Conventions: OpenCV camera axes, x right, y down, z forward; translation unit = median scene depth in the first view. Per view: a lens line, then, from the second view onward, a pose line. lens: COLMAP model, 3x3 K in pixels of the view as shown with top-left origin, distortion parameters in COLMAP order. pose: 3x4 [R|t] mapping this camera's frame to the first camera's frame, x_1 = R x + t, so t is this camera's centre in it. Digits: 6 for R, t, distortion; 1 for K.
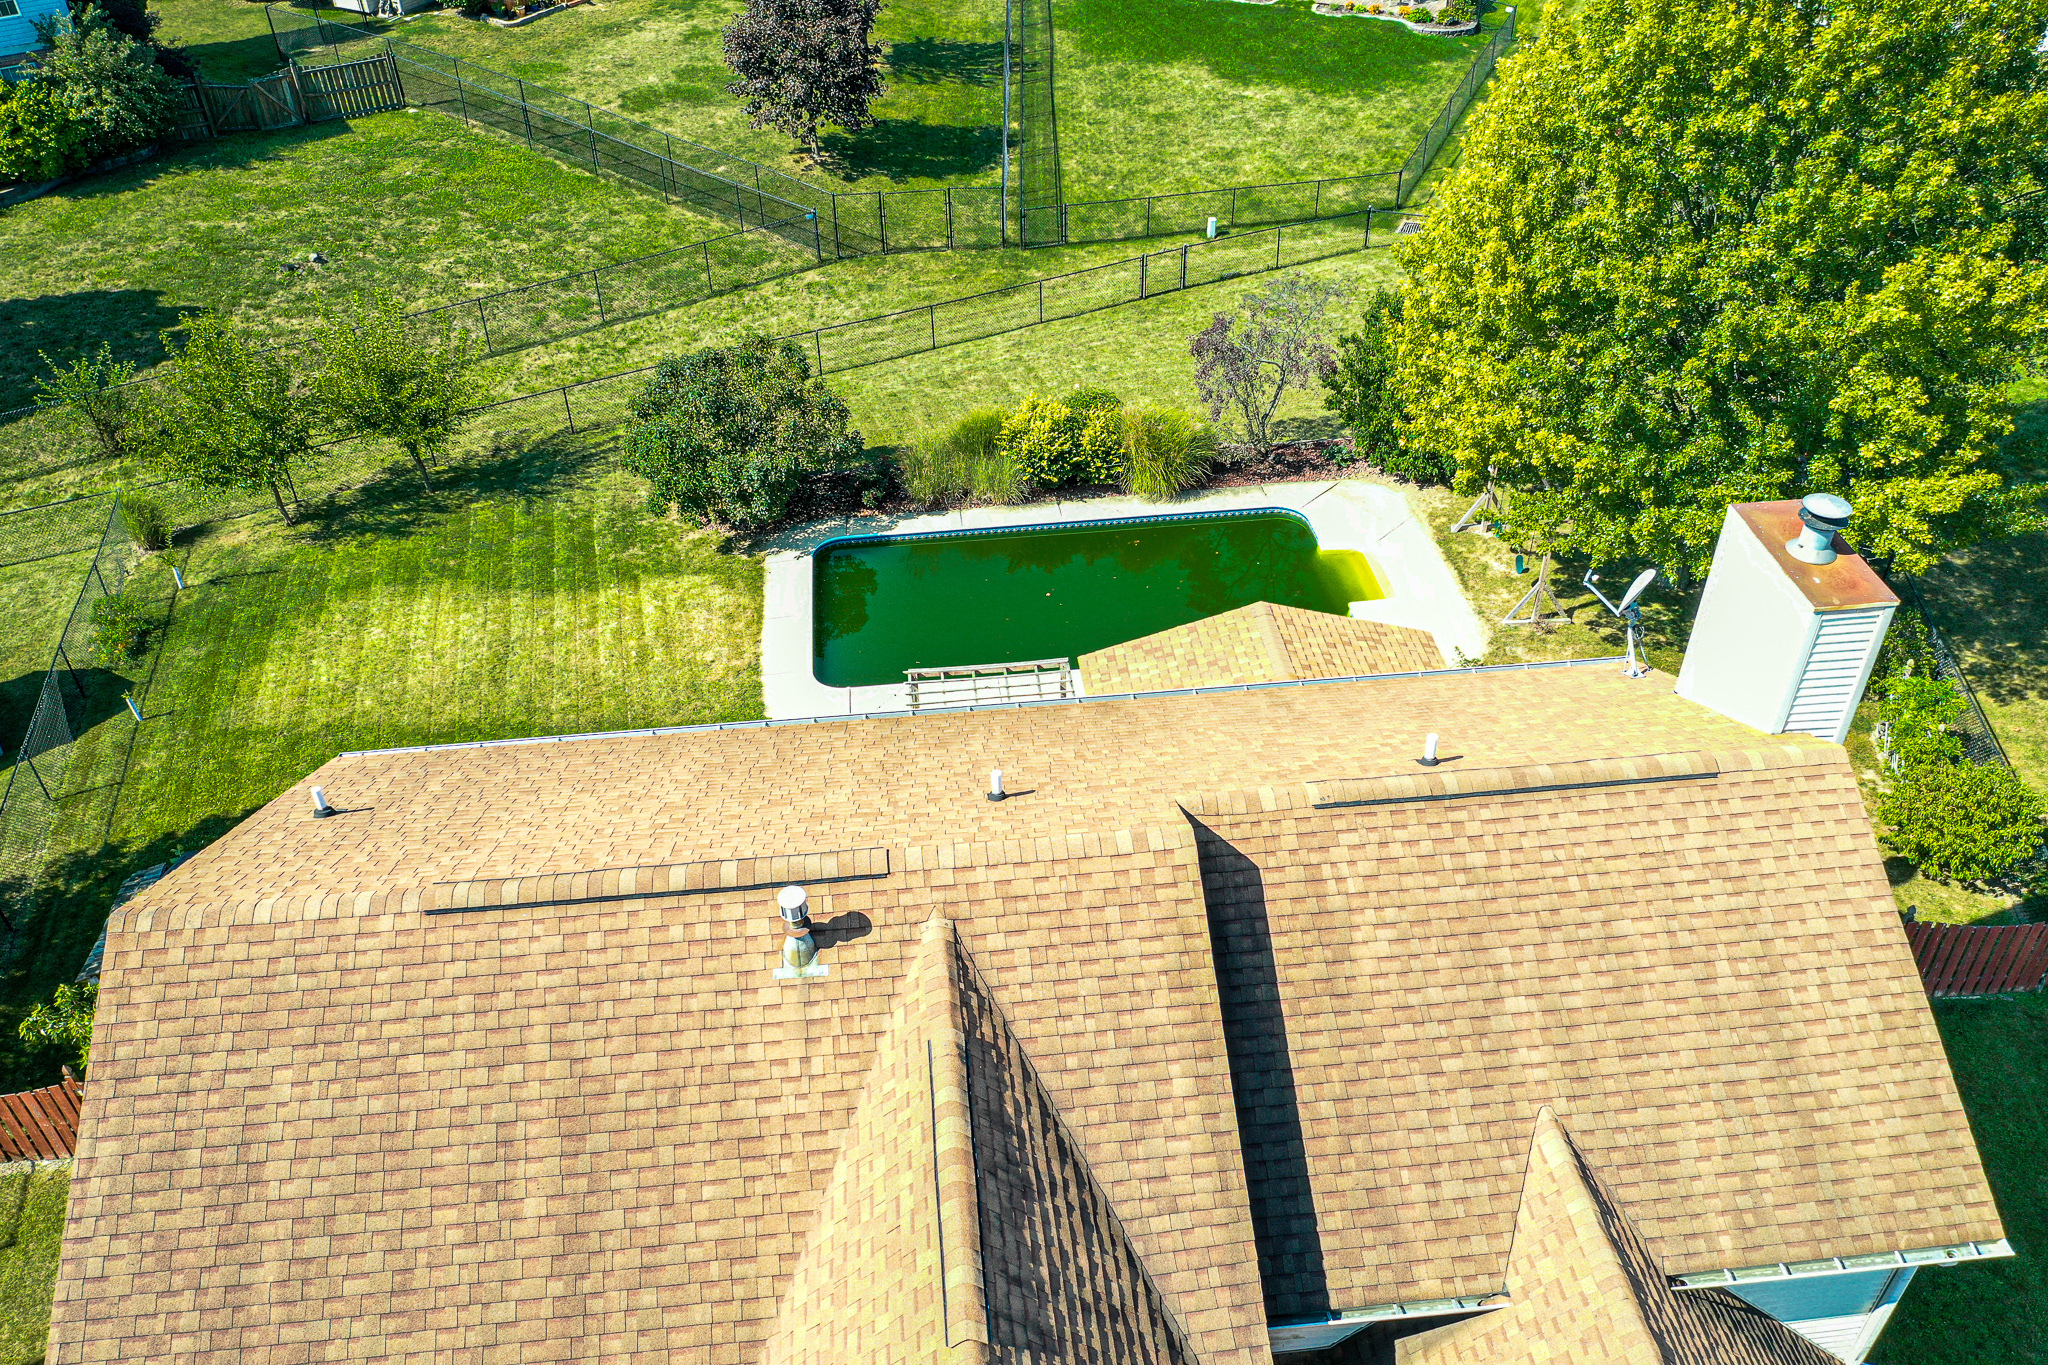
lens RADIAL K [[1612.3, 0, 1024.4], [0, 1612.3, 680.0], [0, 0, 1]] dist [-0.014488, 0.003278]
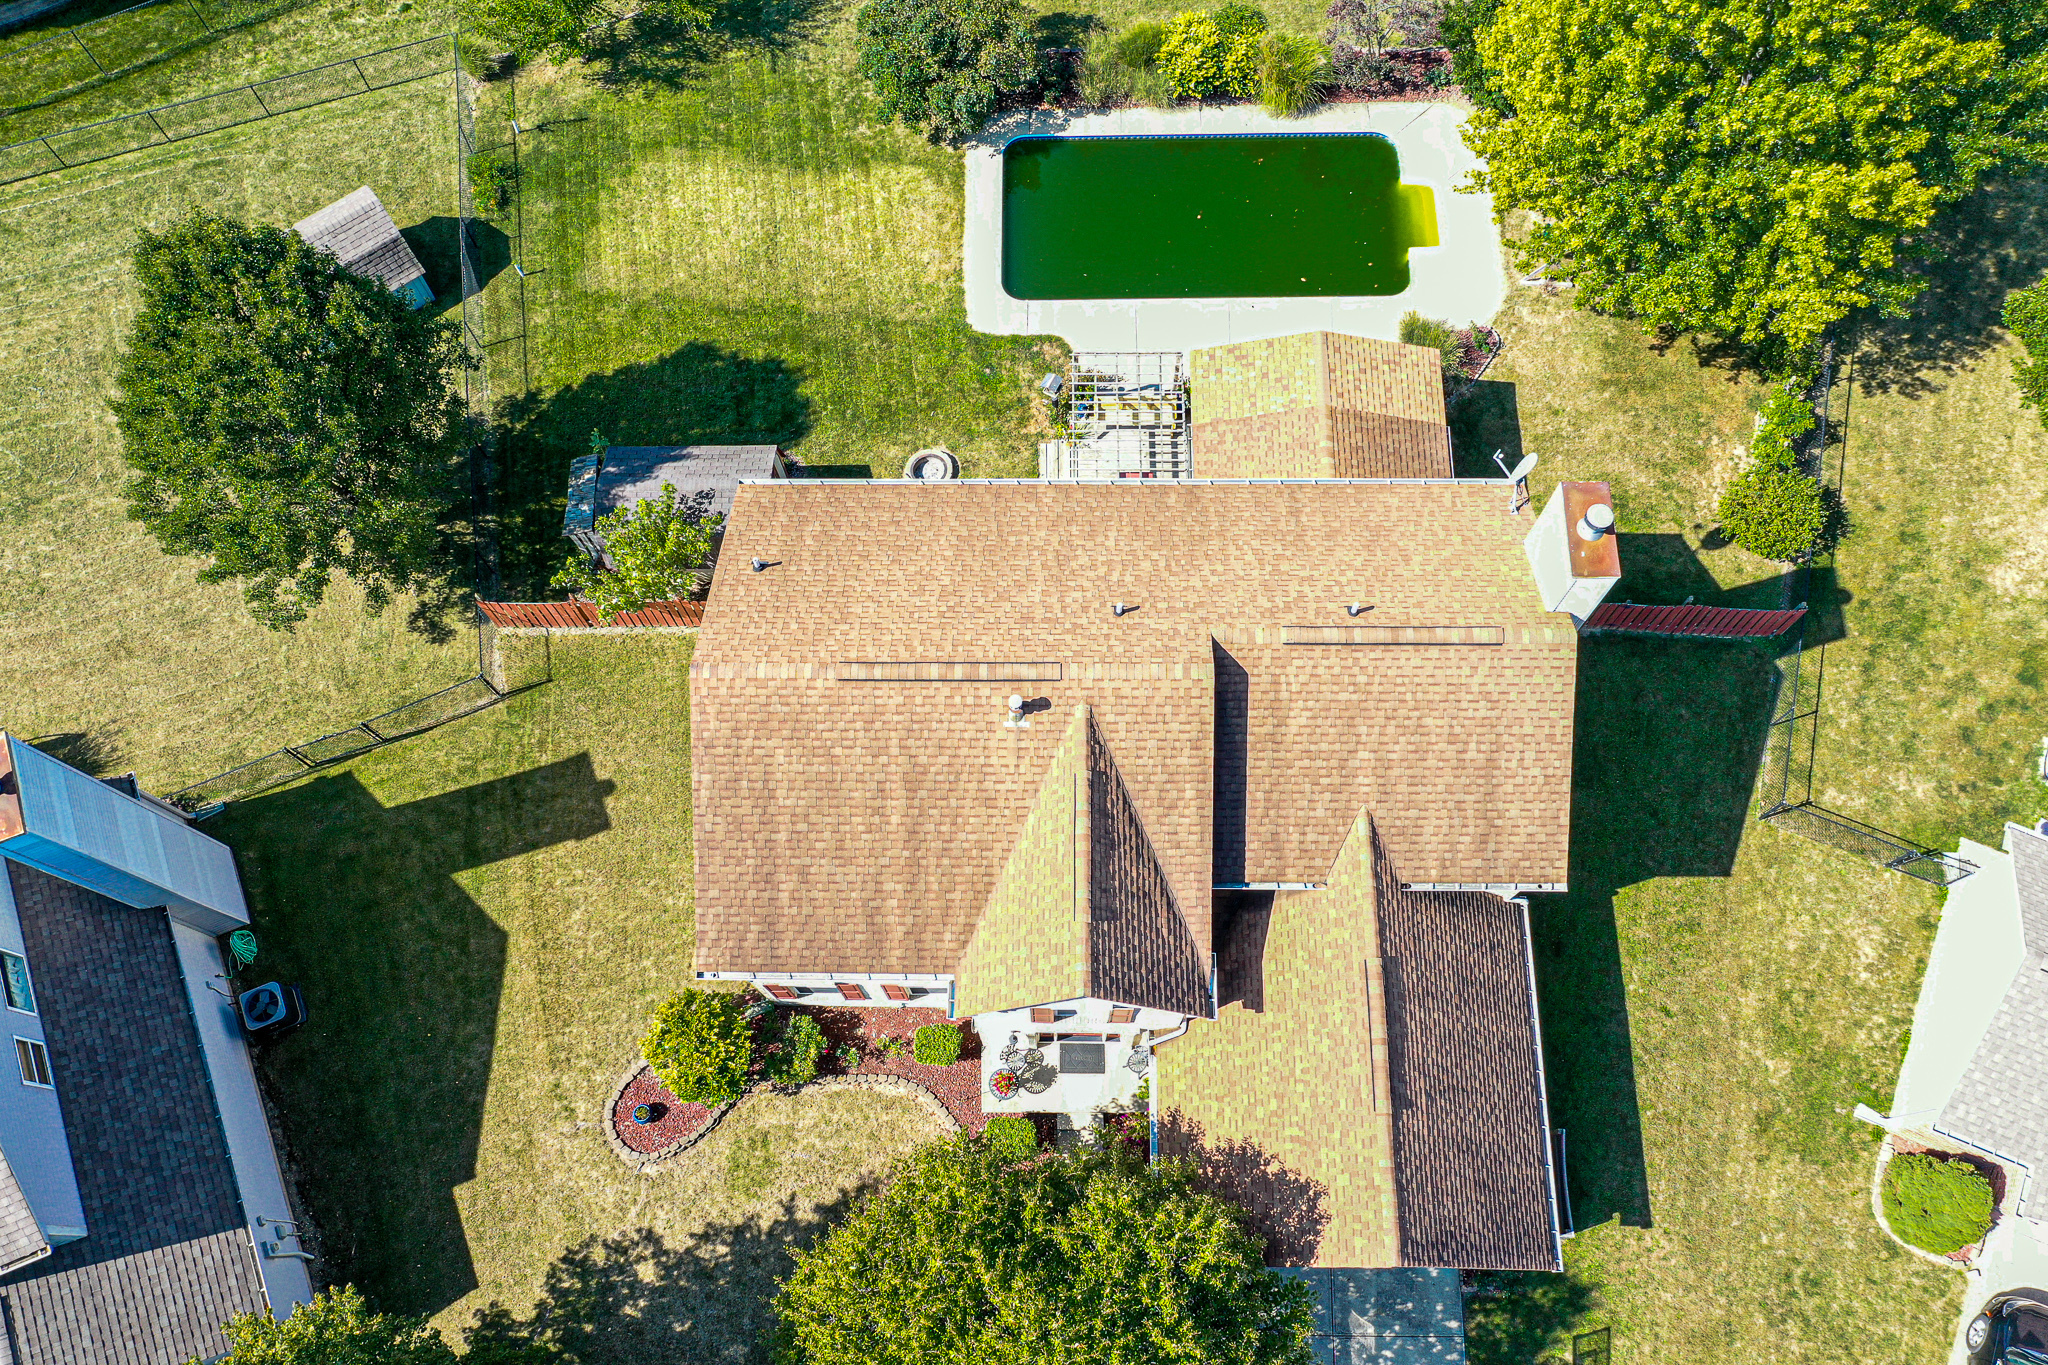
lens RADIAL K [[1612.3, 0, 1028.5], [0, 1612.3, 685.6], [0, 0, 1]] dist [-0.014488, 0.003278]
pose [[0.994241, 0.099451, -0.039924, -0.040987], [-0.064224, 0.851192, 0.520911, -0.890521], [0.085788, -0.515347, 0.852677, -0.712182]]
